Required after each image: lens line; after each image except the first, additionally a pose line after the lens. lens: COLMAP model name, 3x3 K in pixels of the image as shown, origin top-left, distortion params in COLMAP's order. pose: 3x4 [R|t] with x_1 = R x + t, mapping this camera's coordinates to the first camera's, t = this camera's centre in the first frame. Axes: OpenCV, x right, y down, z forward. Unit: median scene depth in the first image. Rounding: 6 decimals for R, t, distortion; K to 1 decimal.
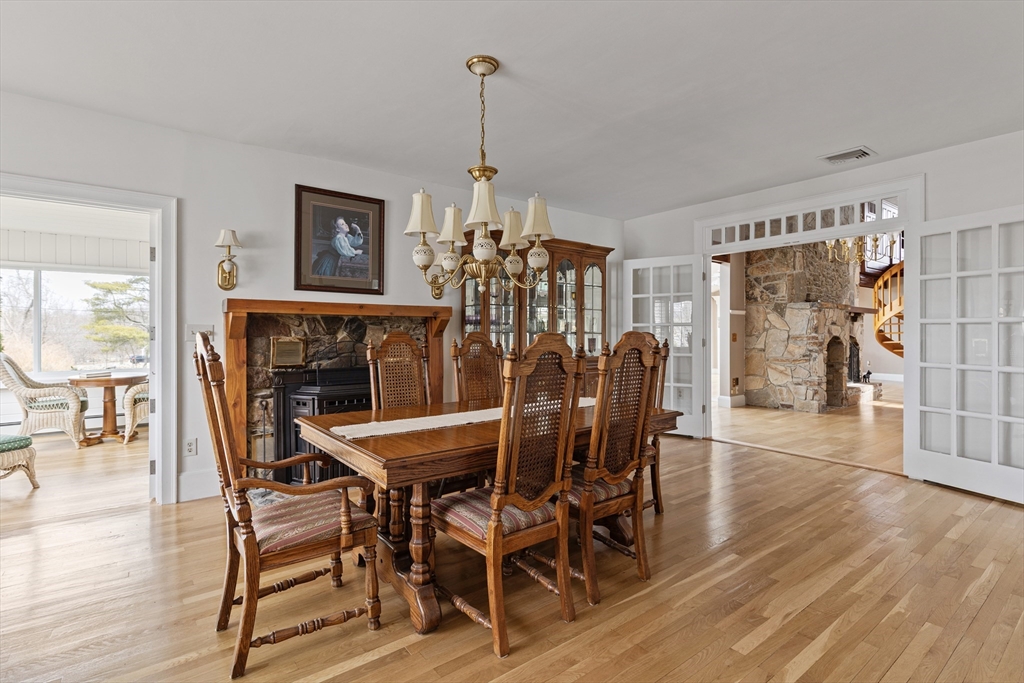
lens RADIAL K [[482.1, 0, 514.1], [0, 482.1, 335.8], [0, 0, 1]] dist [-0.000578, 0.000316]
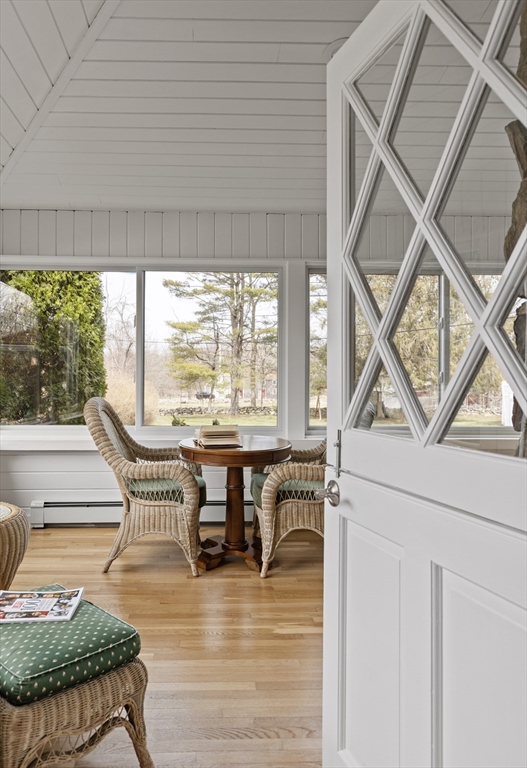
lens RADIAL K [[550.8, 0, 263.2], [0, 550.8, 382.3], [0, 0, 1]] dist [0.010051, -0.000472]
pose [[0.852946, 0.013445, -0.521826, -0.480556], [-0.006524, 0.999865, 0.015099, 0.001838], [0.521958, -0.009474, 0.852918, 0.472259]]
